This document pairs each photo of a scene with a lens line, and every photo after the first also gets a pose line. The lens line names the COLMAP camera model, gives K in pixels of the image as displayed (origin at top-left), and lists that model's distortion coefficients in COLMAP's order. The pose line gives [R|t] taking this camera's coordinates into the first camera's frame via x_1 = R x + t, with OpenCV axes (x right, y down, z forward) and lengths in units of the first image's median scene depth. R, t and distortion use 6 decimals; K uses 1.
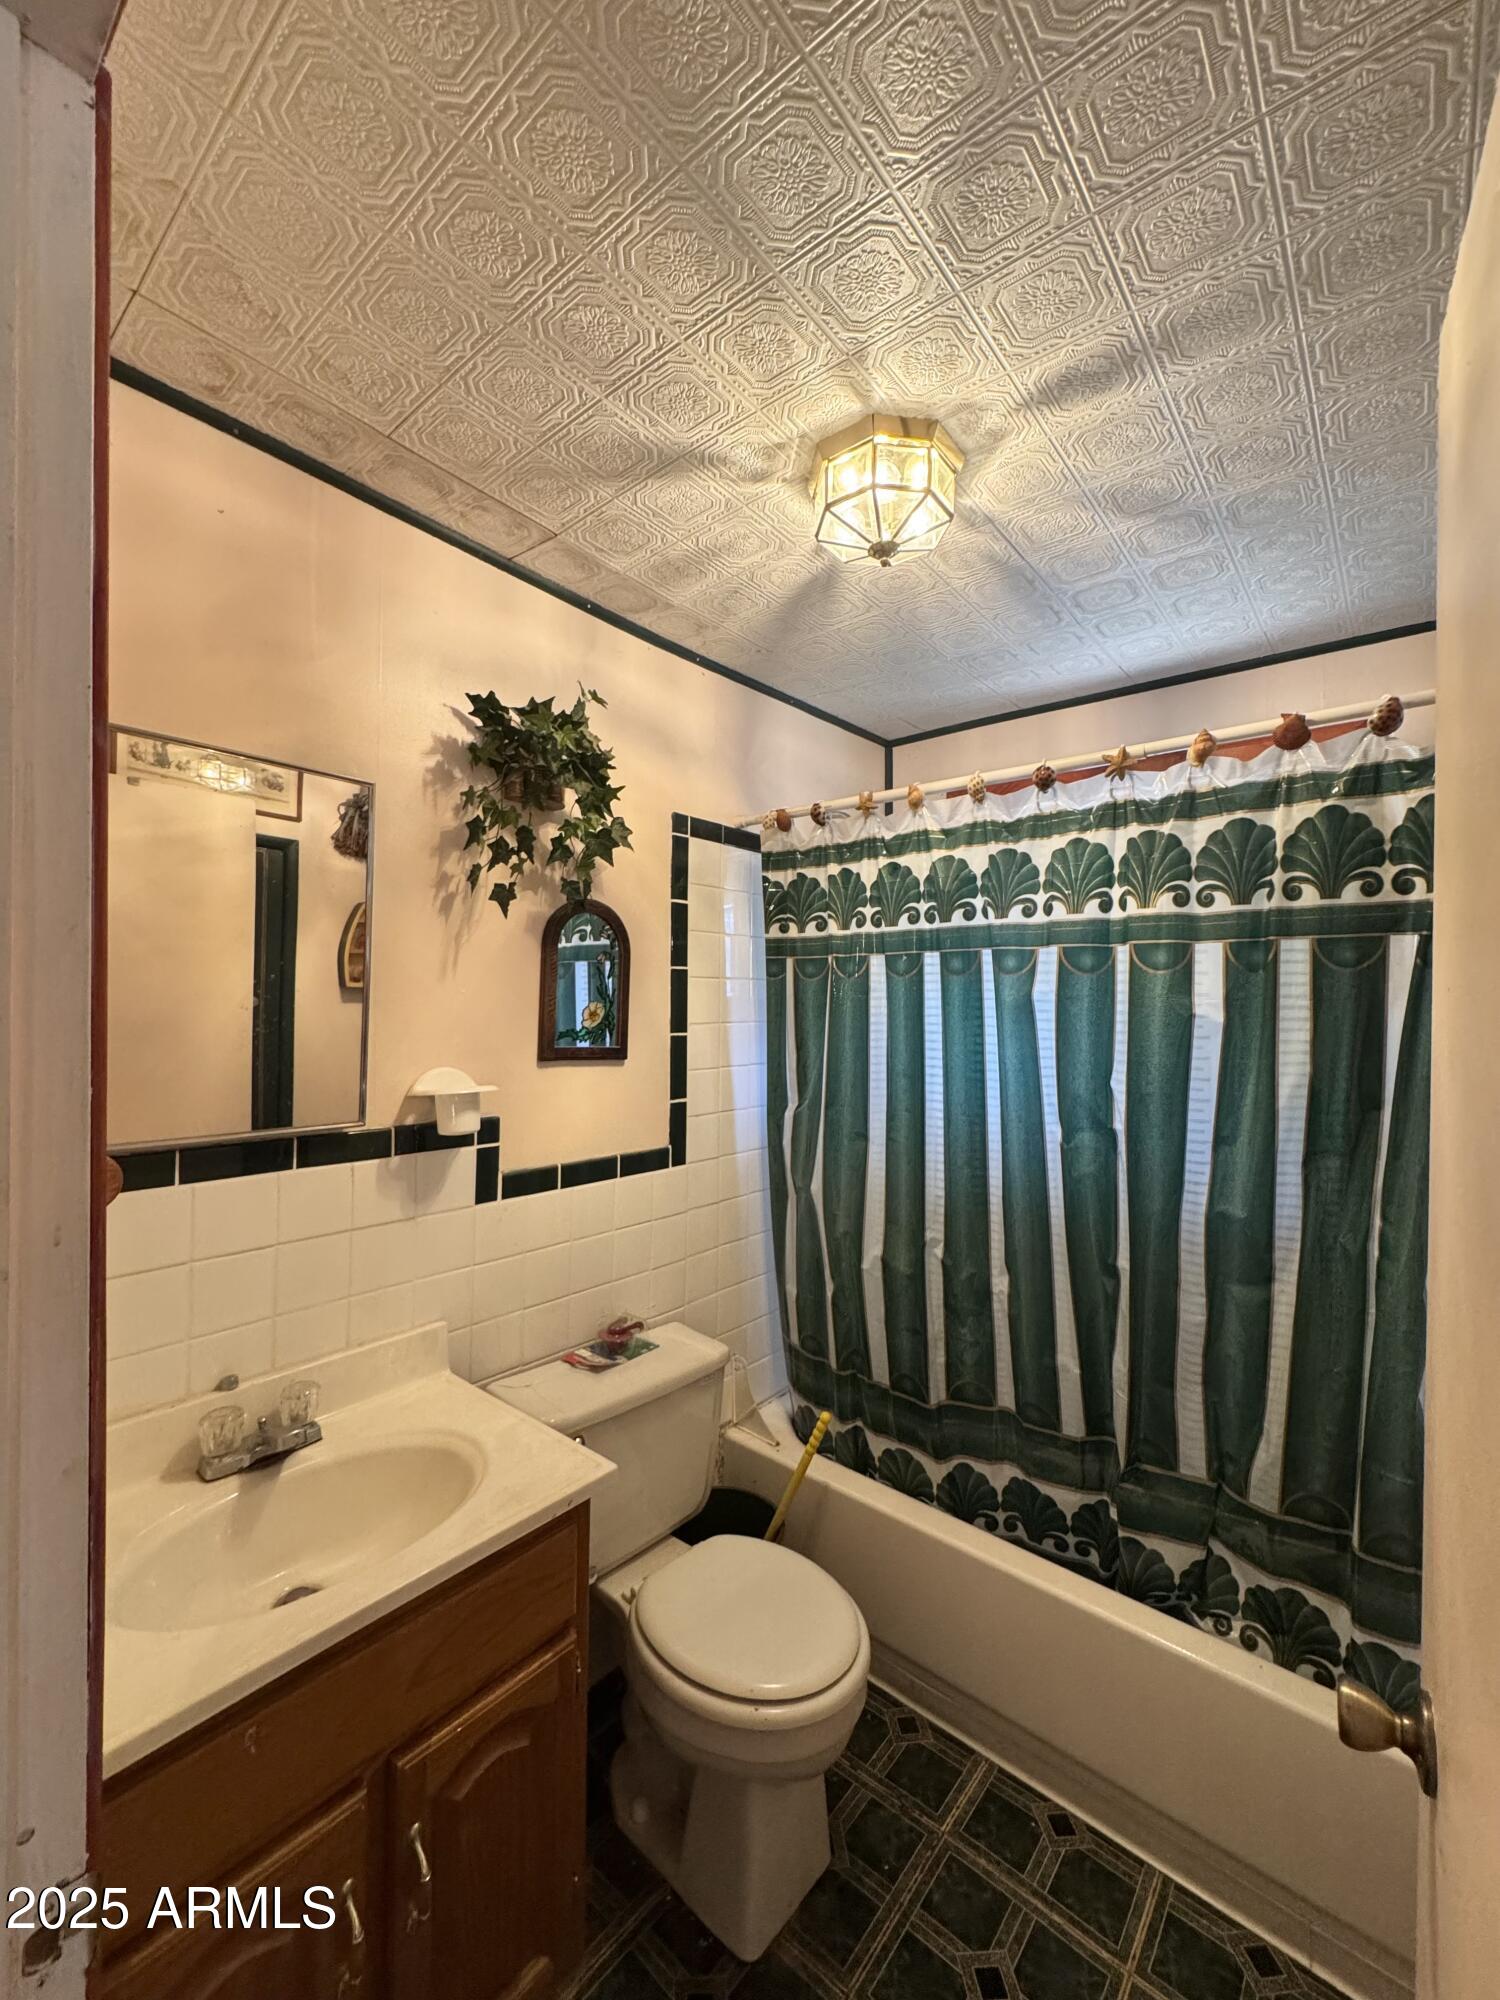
lens RADIAL K [[802.2, 0, 756.1], [0, 802.2, 999.9], [0, 0, 1]] dist [-0.004326, 0.000486]
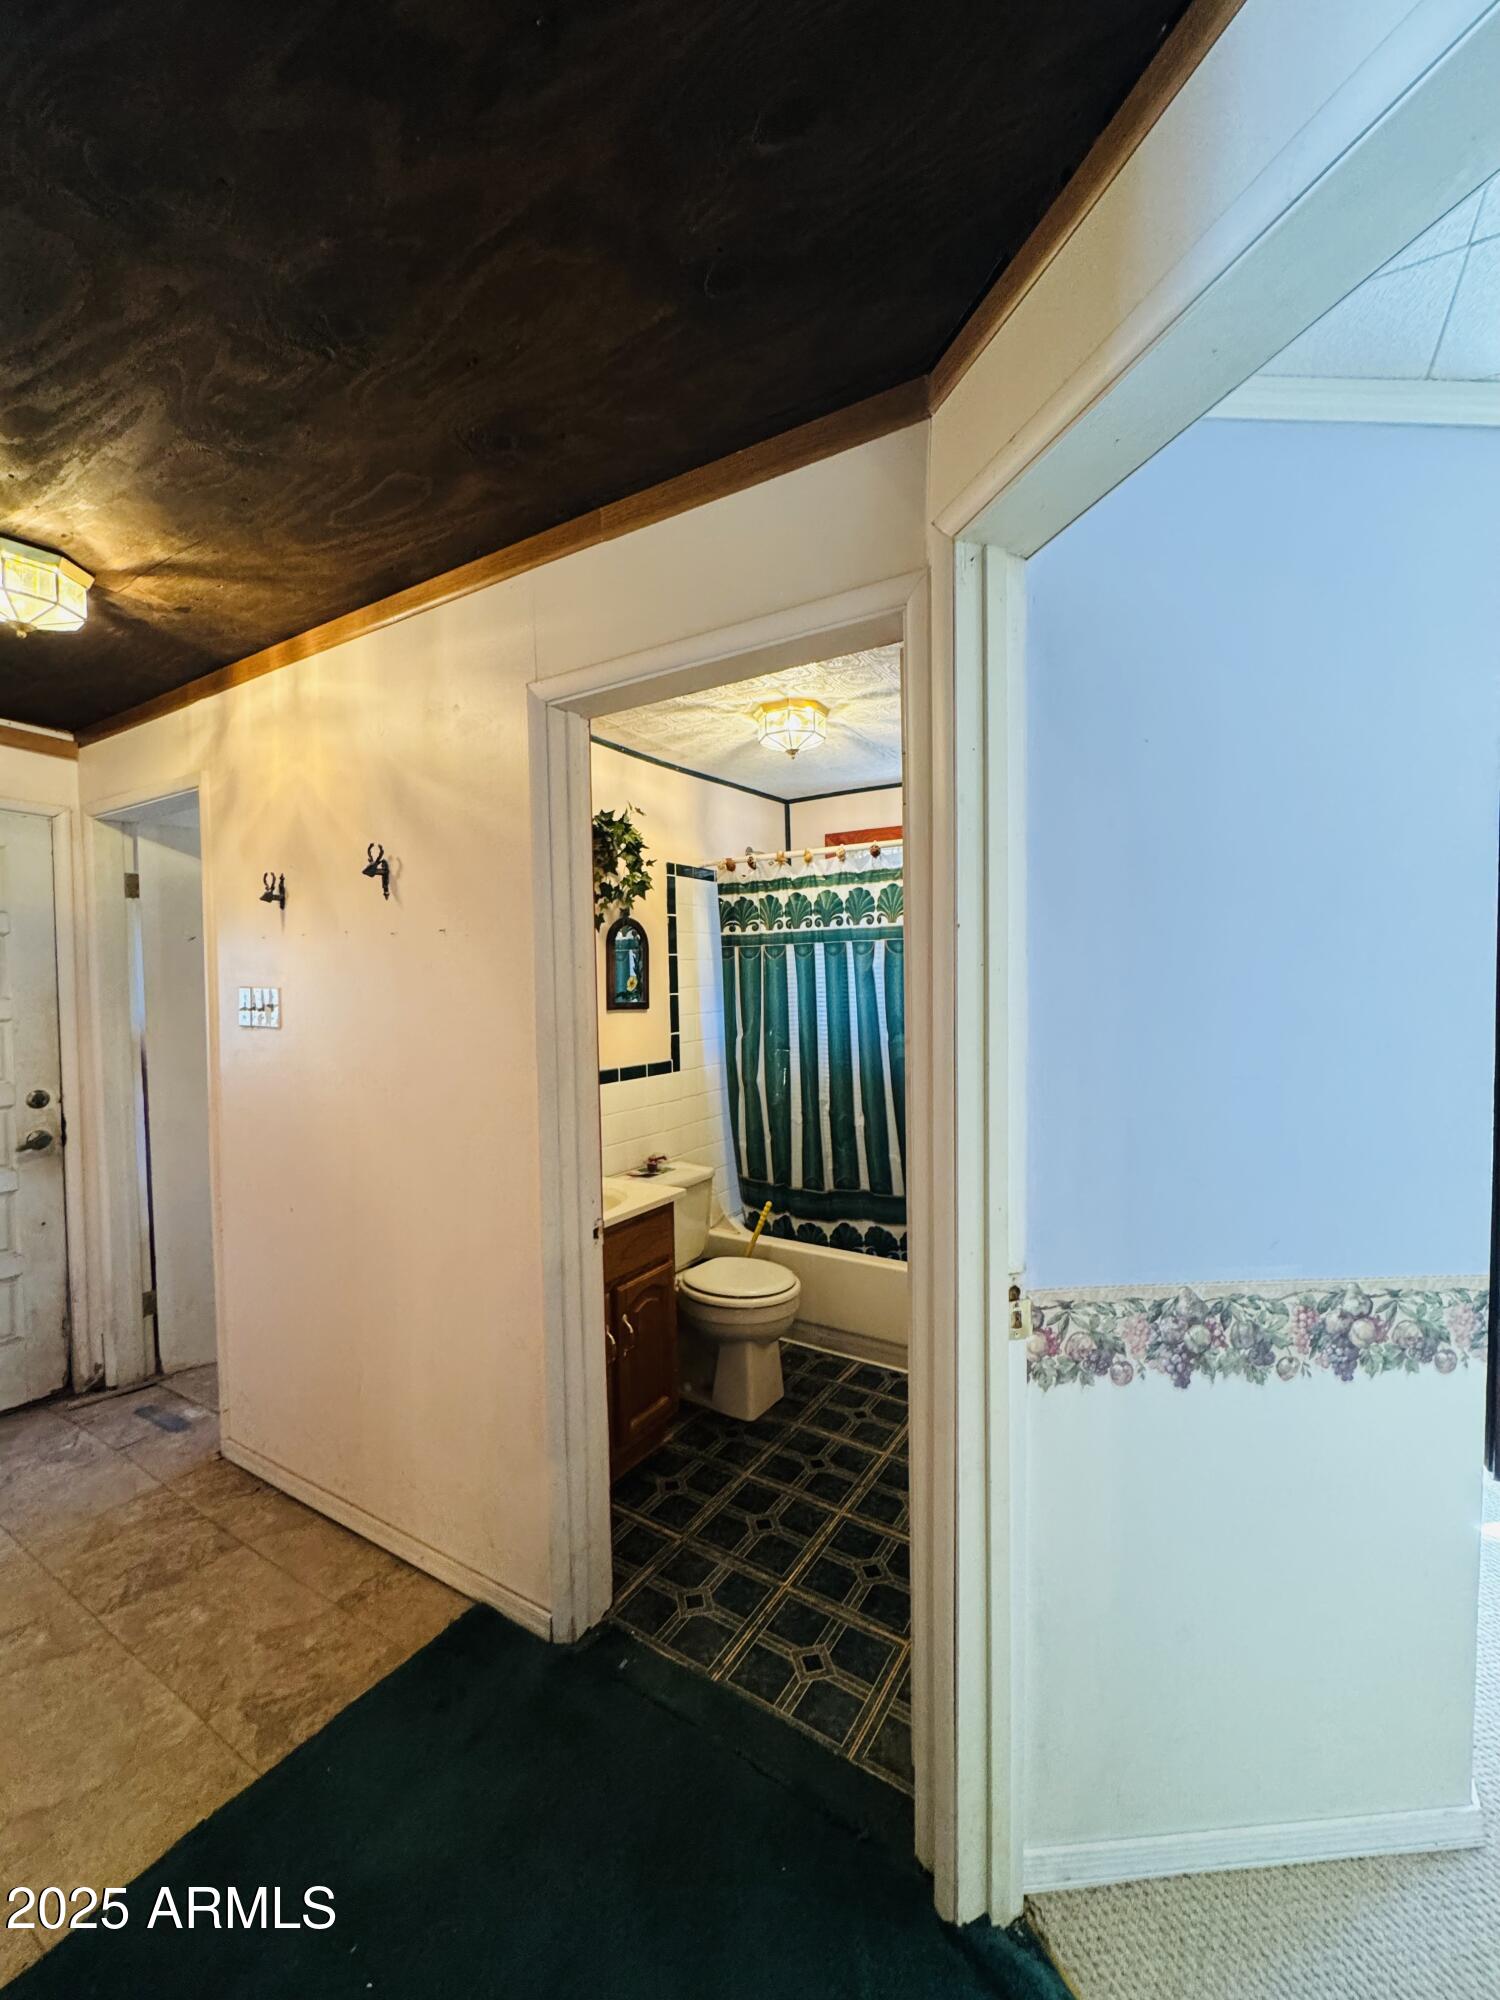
lens RADIAL K [[802.2, 0, 749.5], [0, 802.2, 998.3], [0, 0, 1]] dist [-0.004326, 0.000486]
pose [[0.990488, -0.033813, 0.133383, -0.175934], [0.028857, 0.998826, 0.038915, -0.009980], [-0.134542, -0.034695, 0.990300, -0.744497]]
